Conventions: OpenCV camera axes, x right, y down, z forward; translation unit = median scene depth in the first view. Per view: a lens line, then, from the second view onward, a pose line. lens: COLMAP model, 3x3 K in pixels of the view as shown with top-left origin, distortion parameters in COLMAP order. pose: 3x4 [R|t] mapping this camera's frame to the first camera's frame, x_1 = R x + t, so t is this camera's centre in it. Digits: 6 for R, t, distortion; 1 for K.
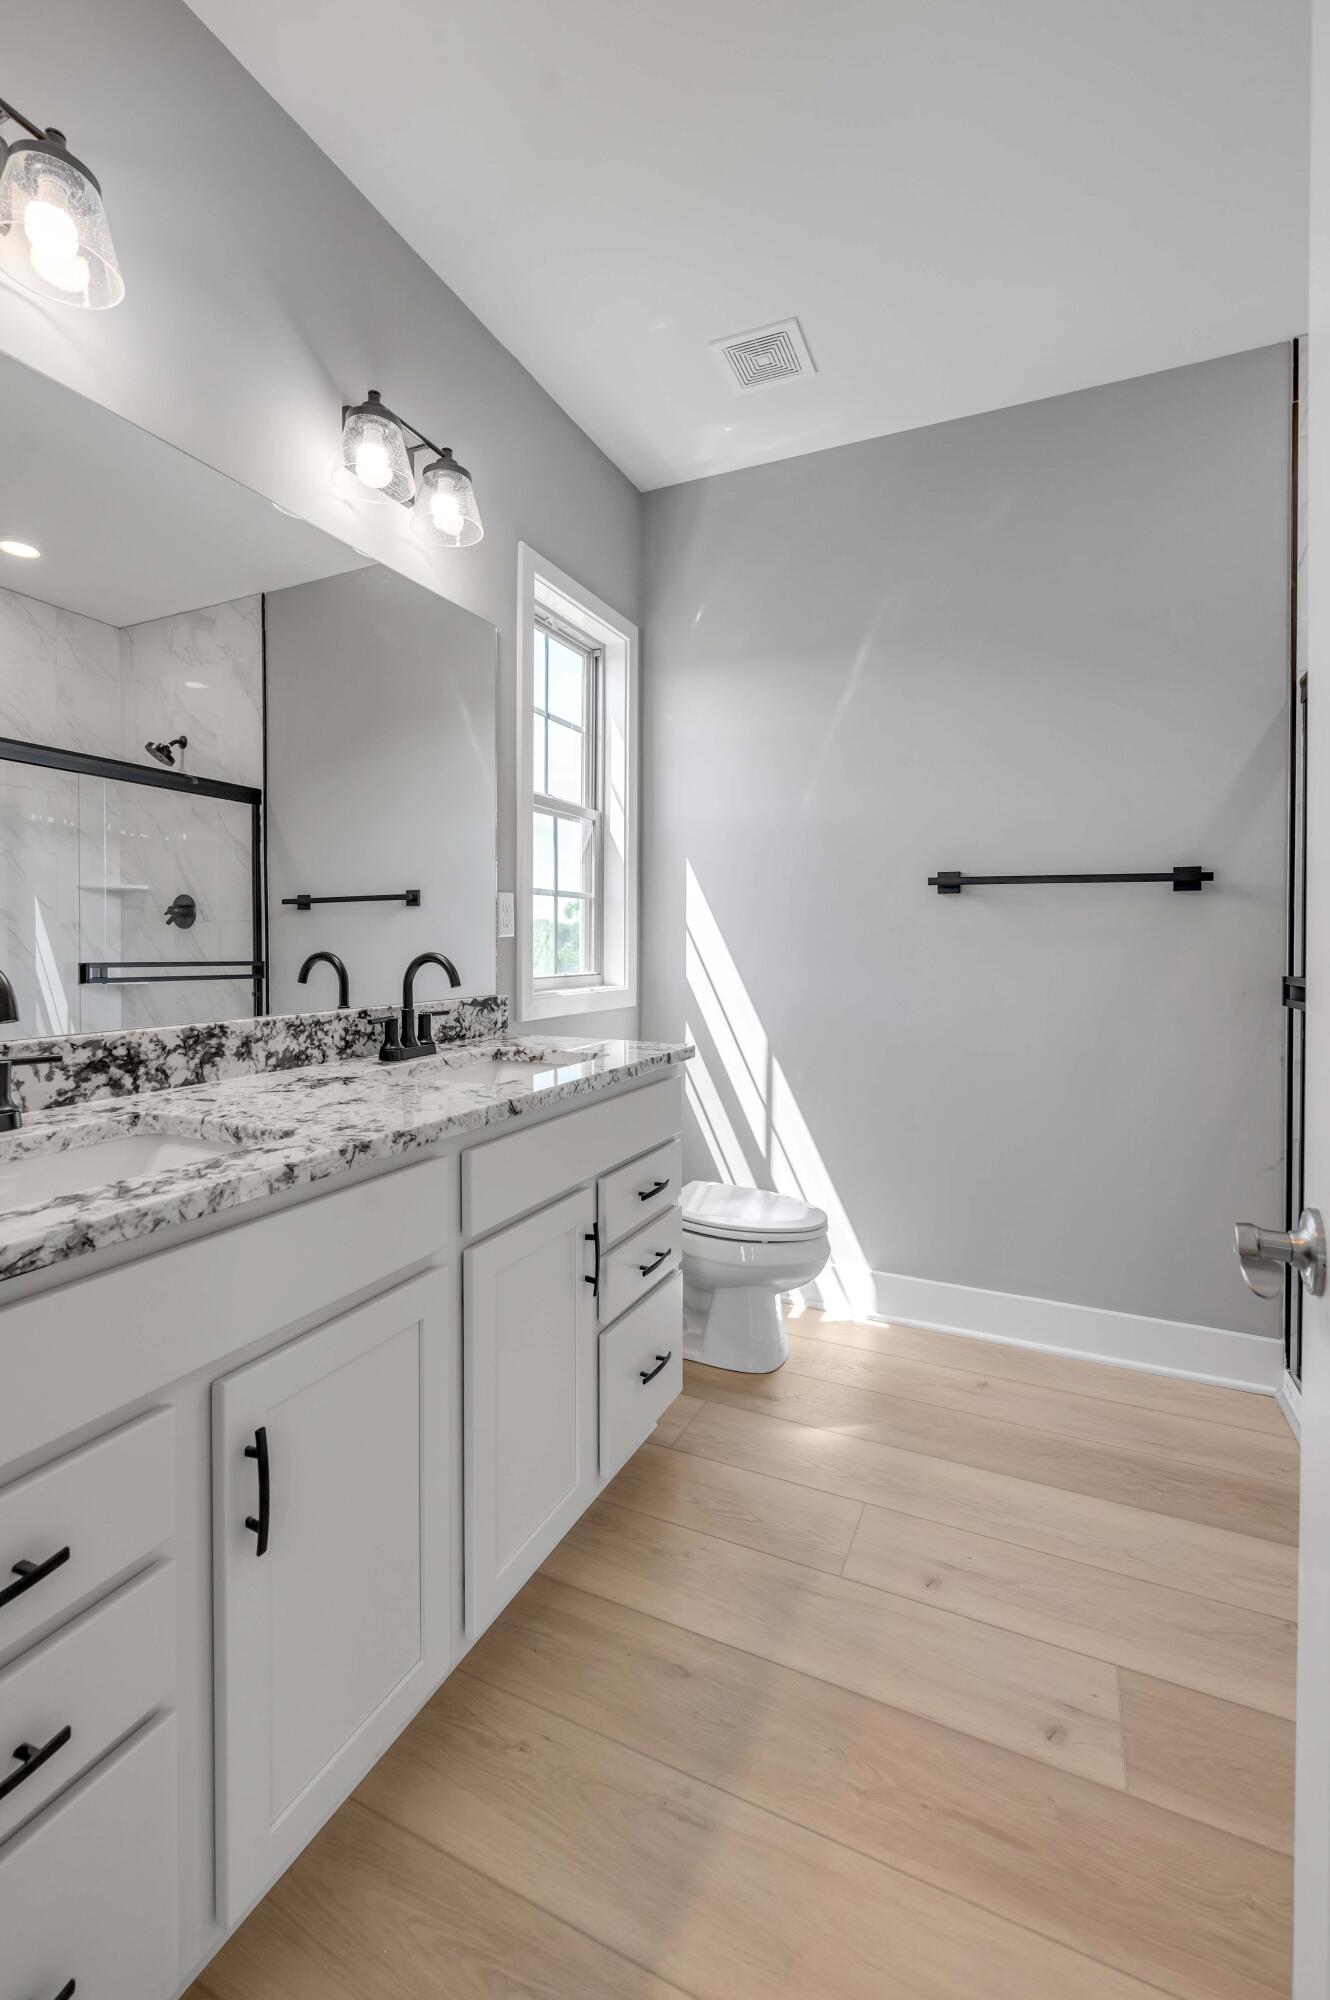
lens RADIAL K [[821.3, 0, 660.7], [0, 821.3, 960.7], [0, 0, 1]] dist [-0.001972, -0.000151]
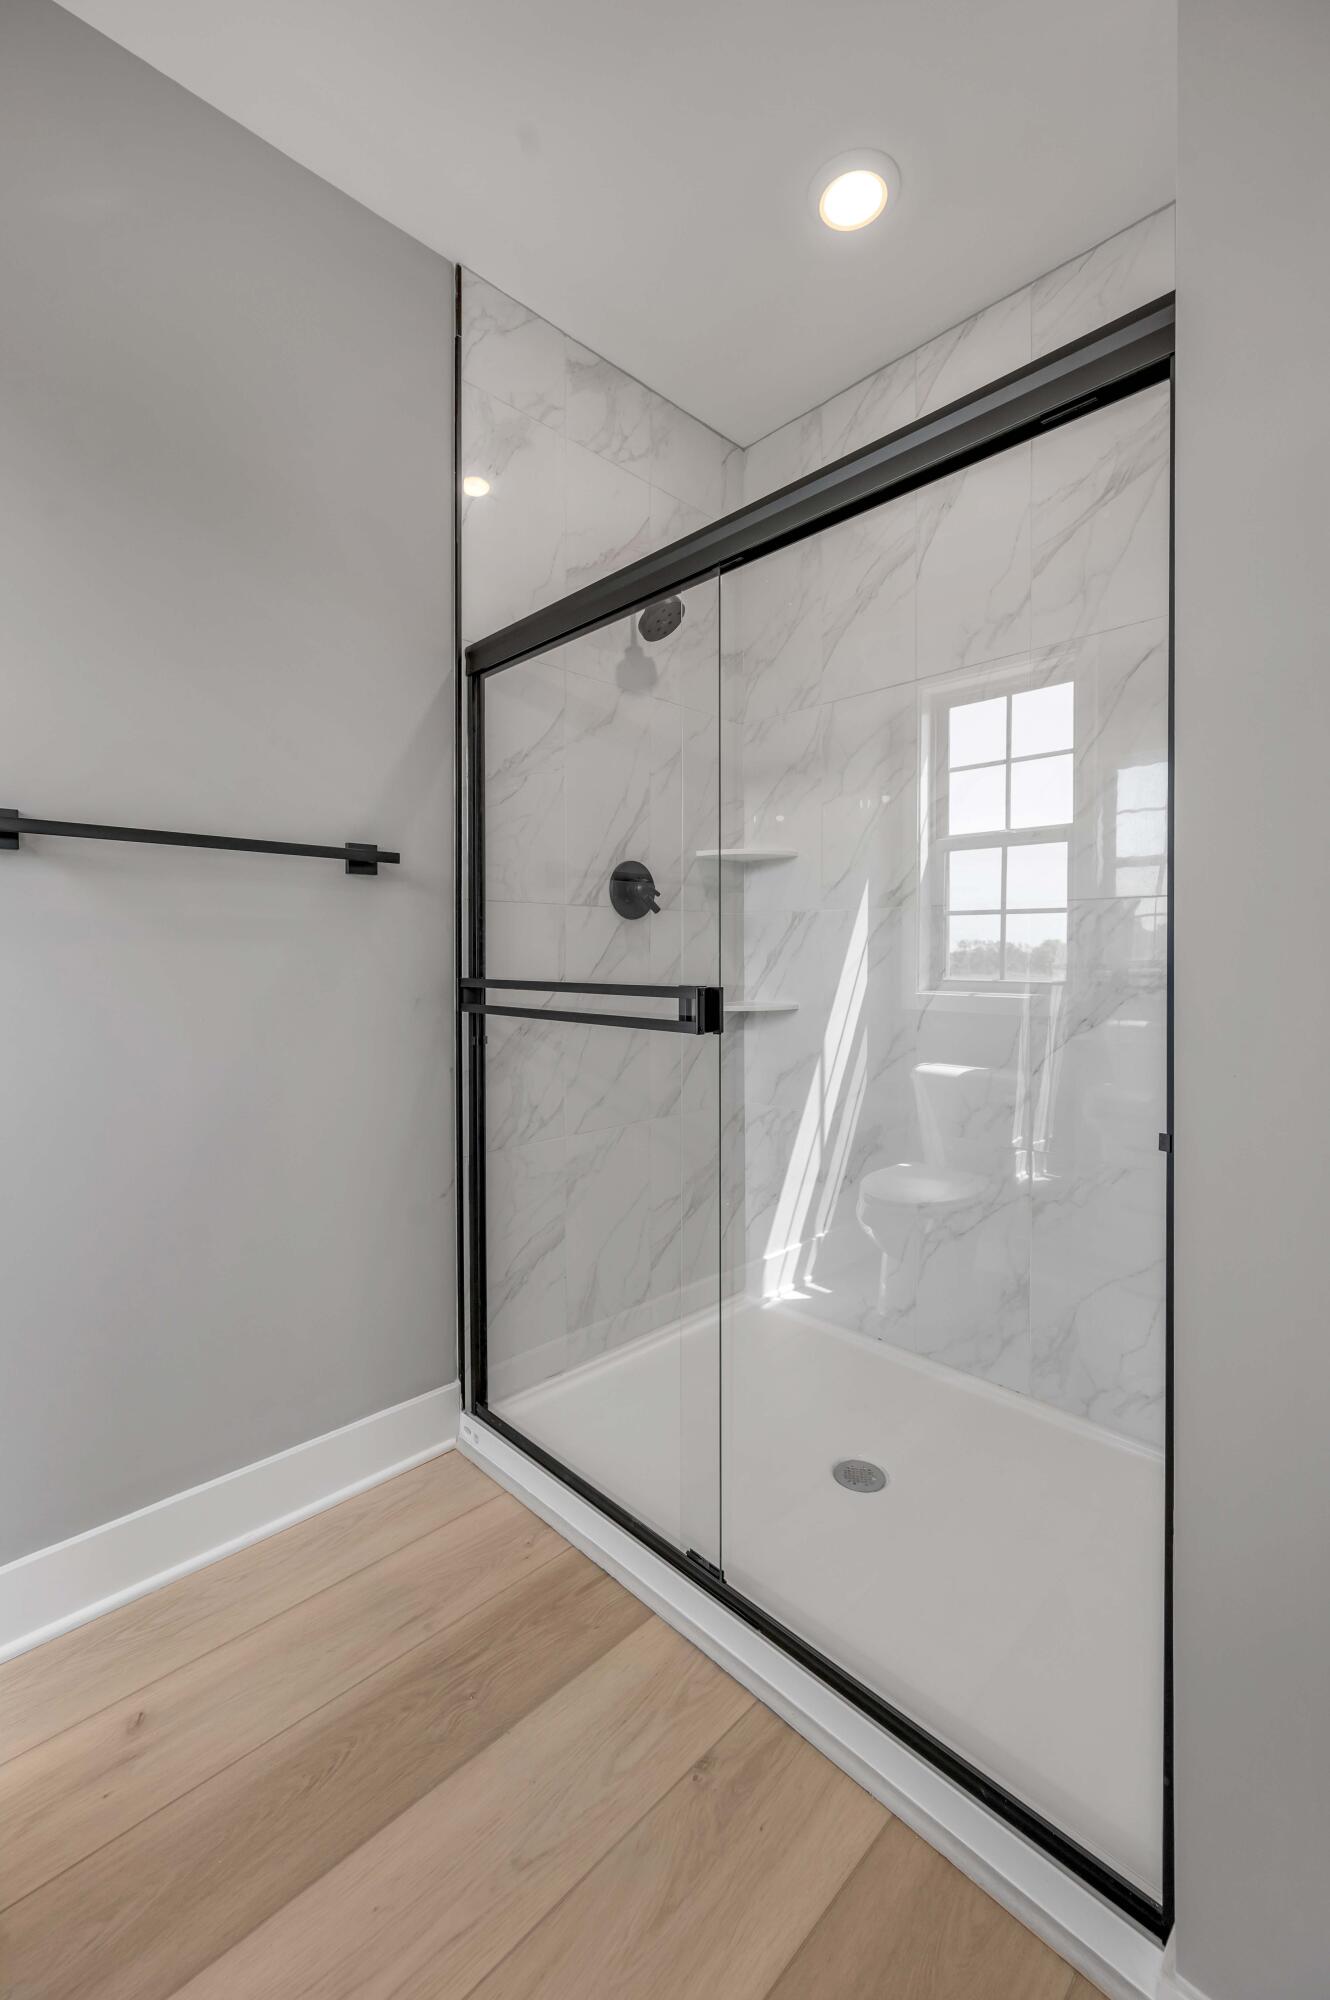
lens RADIAL K [[821.3, 0, 660.7], [0, 821.3, 960.7], [0, 0, 1]] dist [-0.001972, -0.000151]
pose [[0.357538, -0.017571, 0.933733, 0.004802], [0.018128, 0.999765, 0.011873, -0.006176], [-0.933723, 0.012681, 0.357773, 0.464776]]
